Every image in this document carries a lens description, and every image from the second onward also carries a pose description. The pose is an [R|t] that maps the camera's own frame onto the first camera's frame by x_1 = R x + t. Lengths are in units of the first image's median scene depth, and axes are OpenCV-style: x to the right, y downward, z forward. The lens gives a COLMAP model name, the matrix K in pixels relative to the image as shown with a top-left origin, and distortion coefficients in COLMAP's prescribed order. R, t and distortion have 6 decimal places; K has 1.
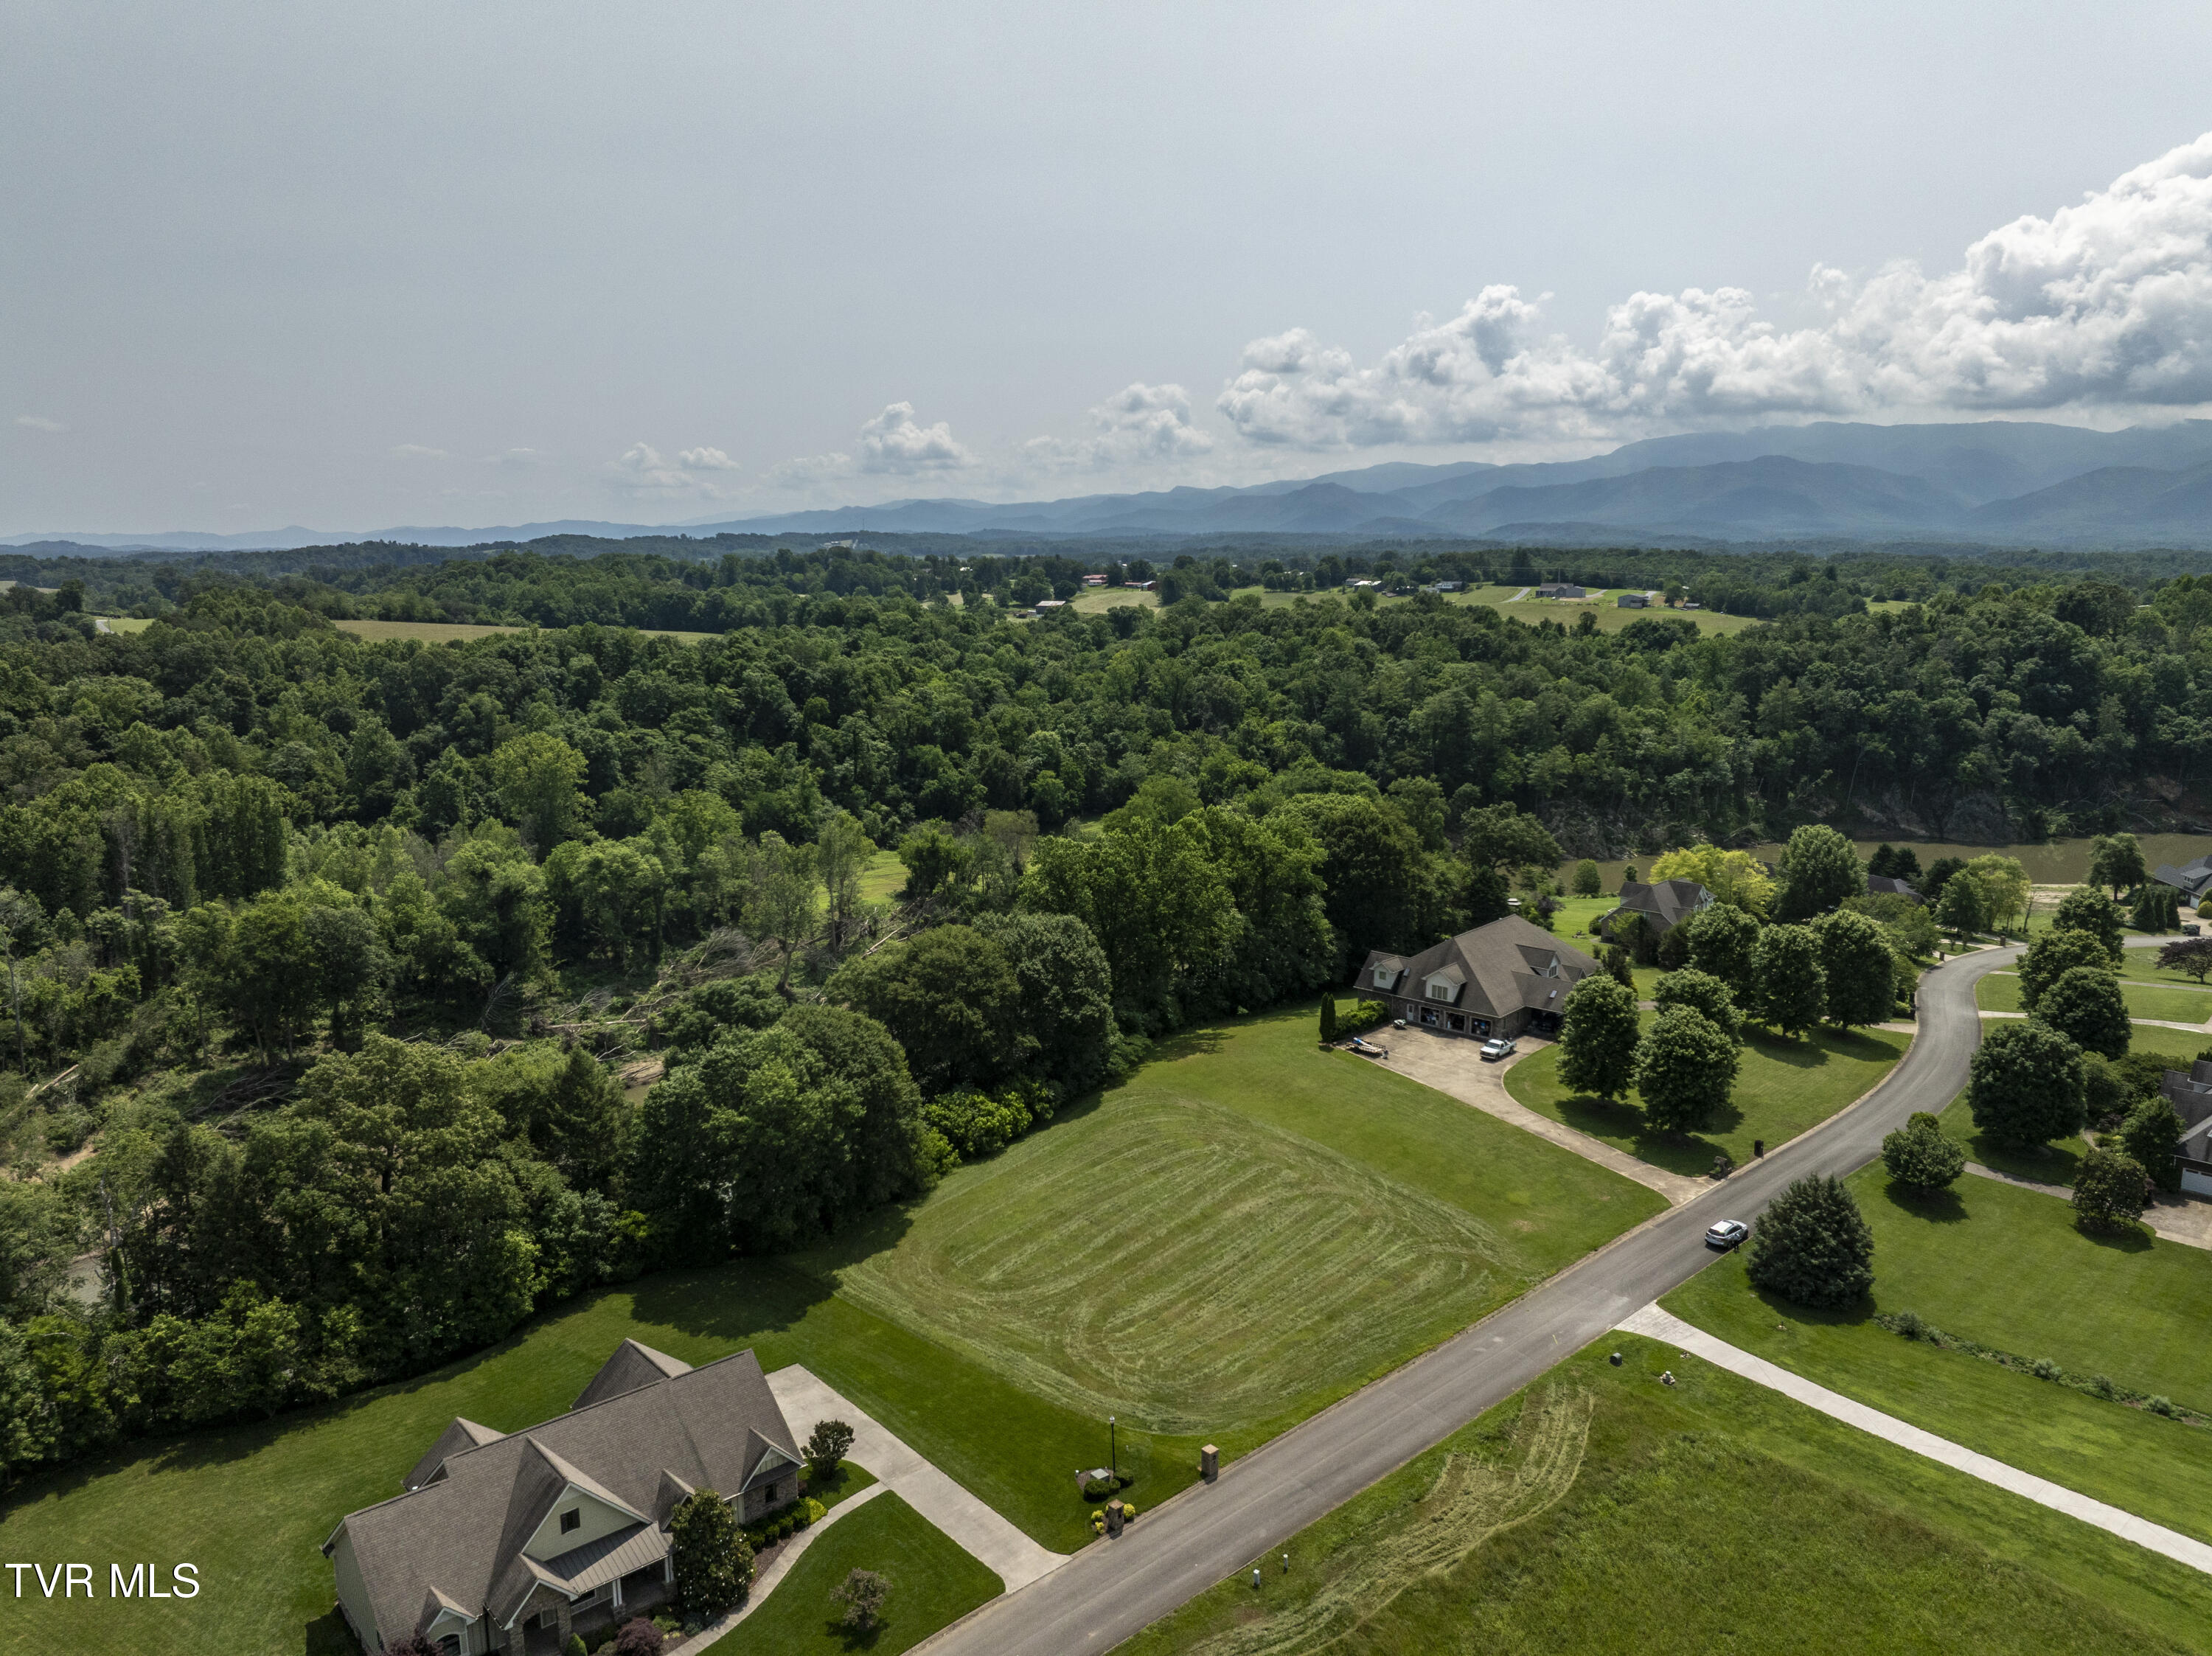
lens RADIAL K [[1557.0, 0, 1115.3], [0, 1557.0, 815.6], [0, 0, 1]] dist [-0.038834, 0.005892]
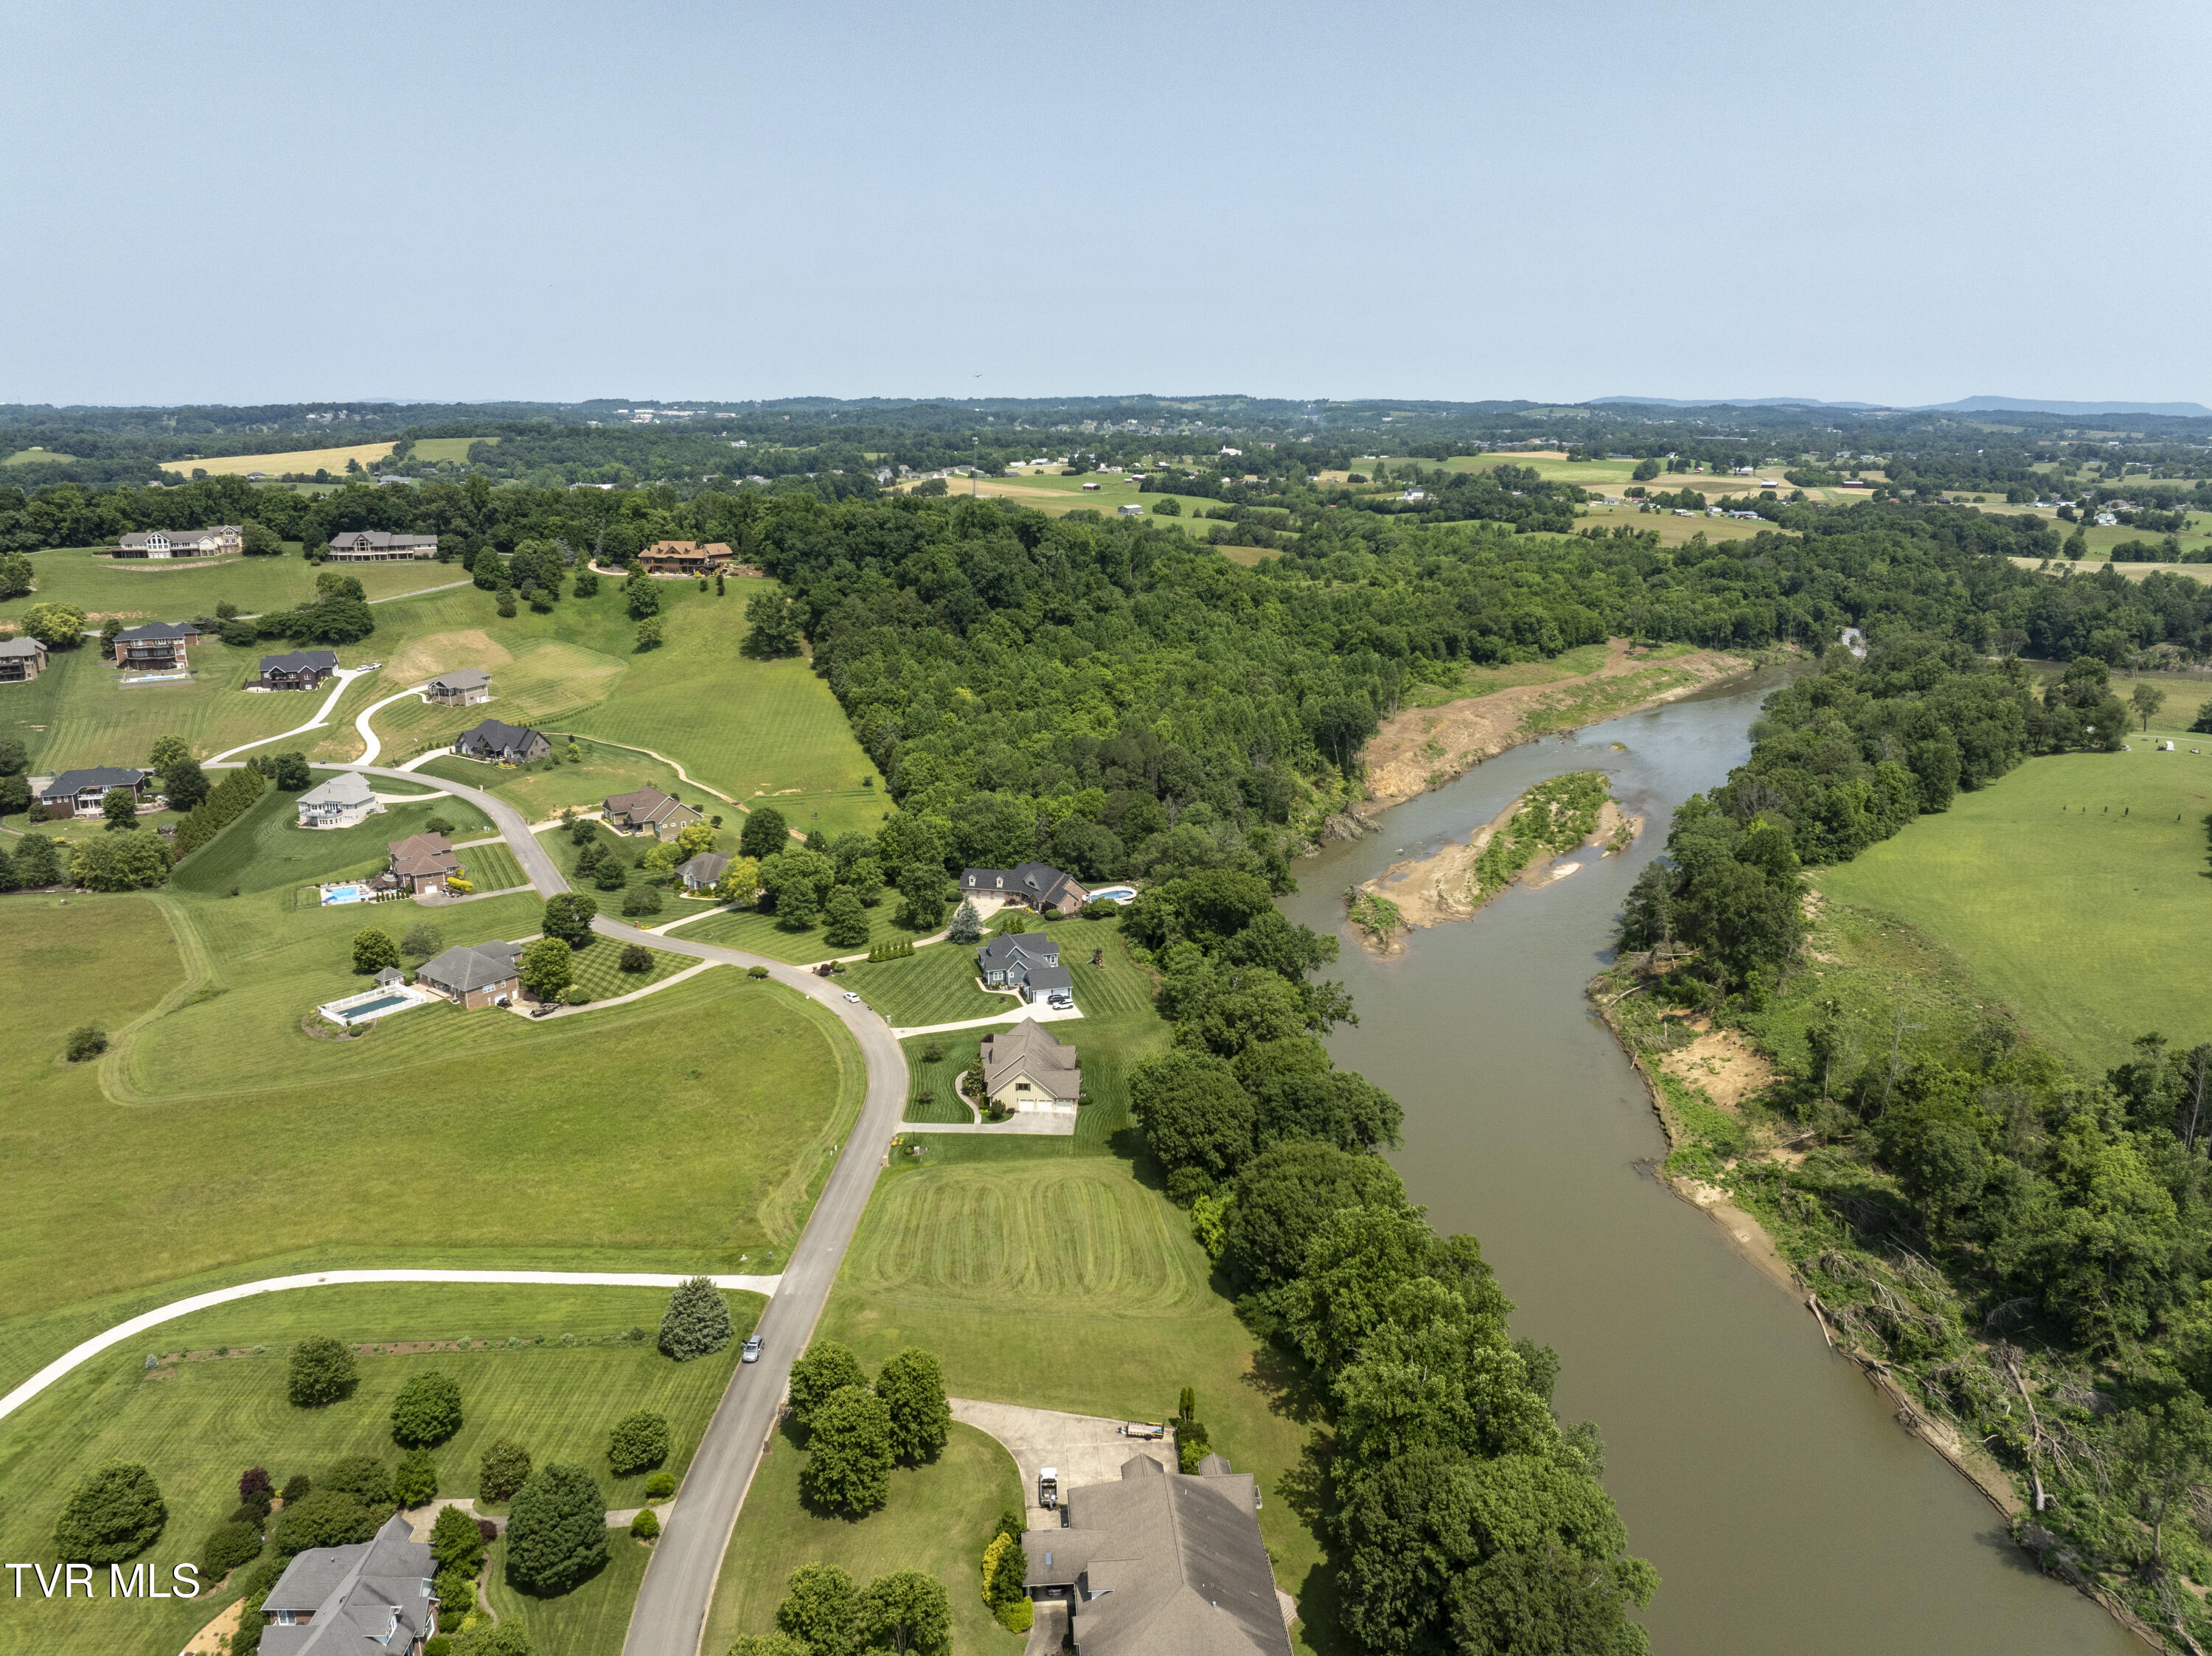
lens RADIAL K [[1557.0, 0, 1115.9], [0, 1557.0, 819.5], [0, 0, 1]] dist [-0.038834, 0.005892]
pose [[-0.695995, 0.180509, -0.694987, 0.926625], [-0.126651, 0.921850, 0.366267, -0.681378], [0.706789, 0.342941, -0.618742, 1.676173]]
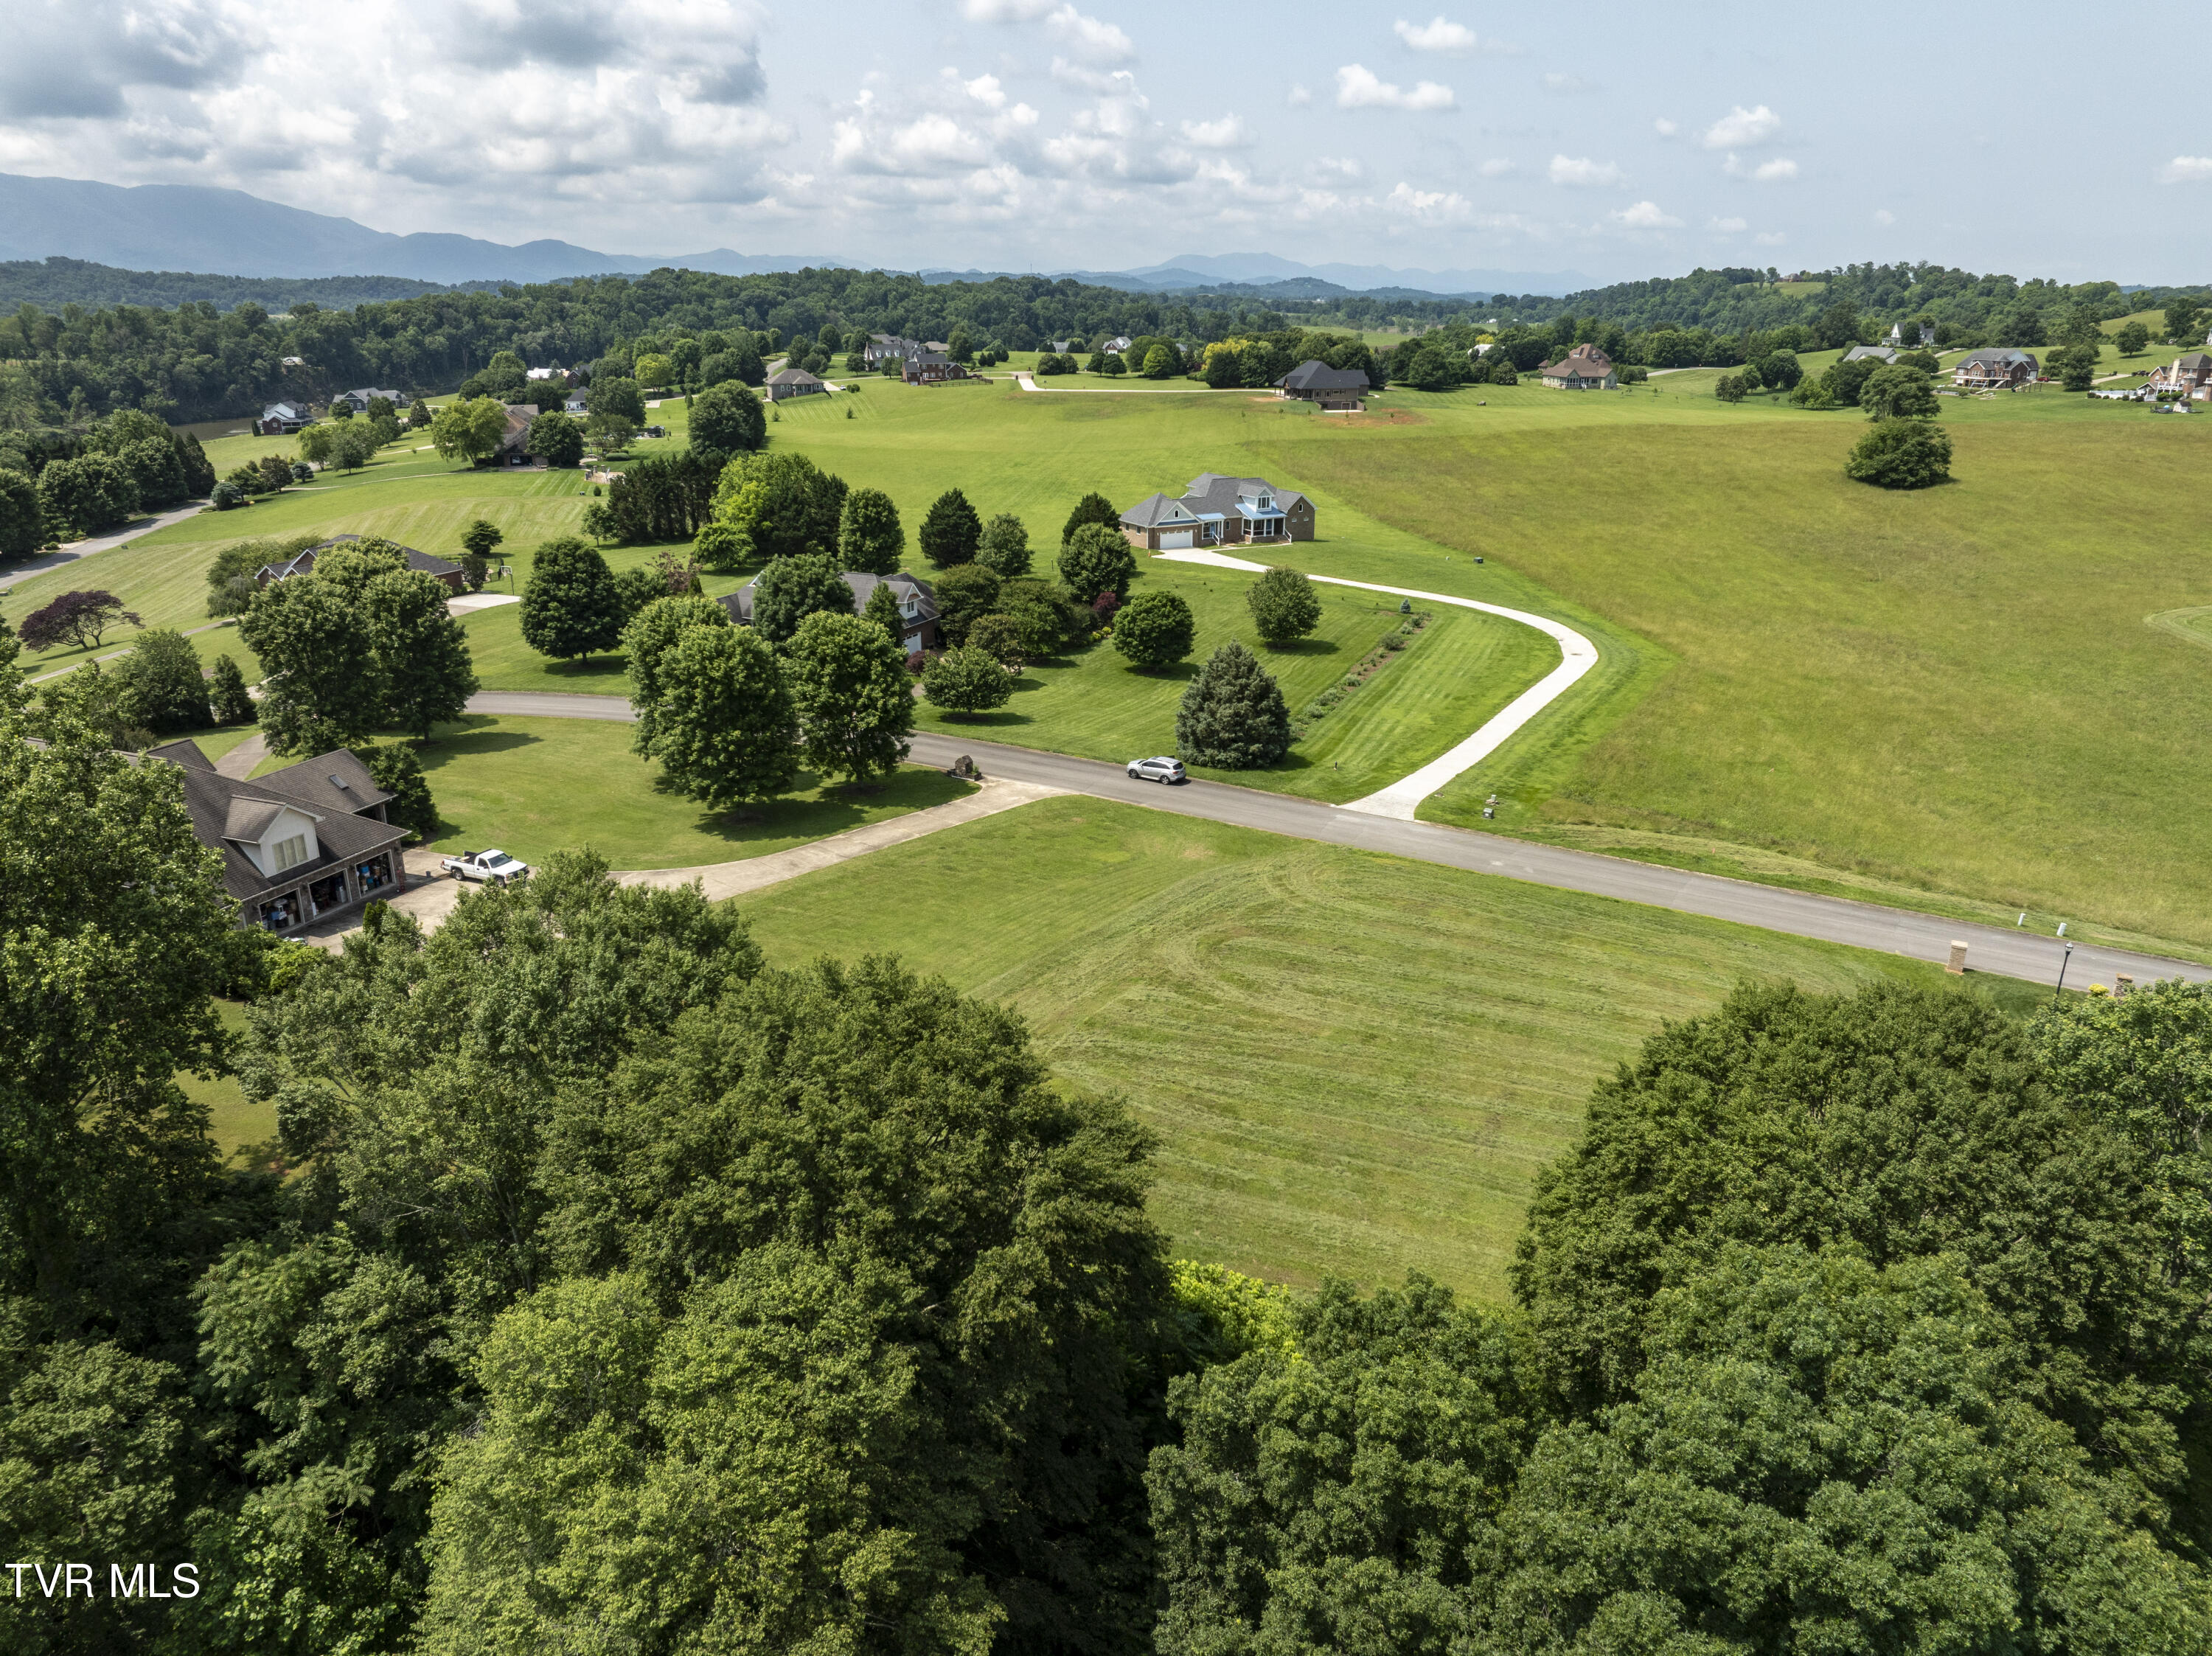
lens RADIAL K [[1557.0, 0, 1115.6], [0, 1557.0, 818.3], [0, 0, 1]] dist [-0.038834, 0.005892]
pose [[-0.334585, -0.300771, 0.893079, -0.337309], [0.156837, 0.916709, 0.367487, -0.031418], [-0.929223, 0.263024, -0.259545, 1.044978]]
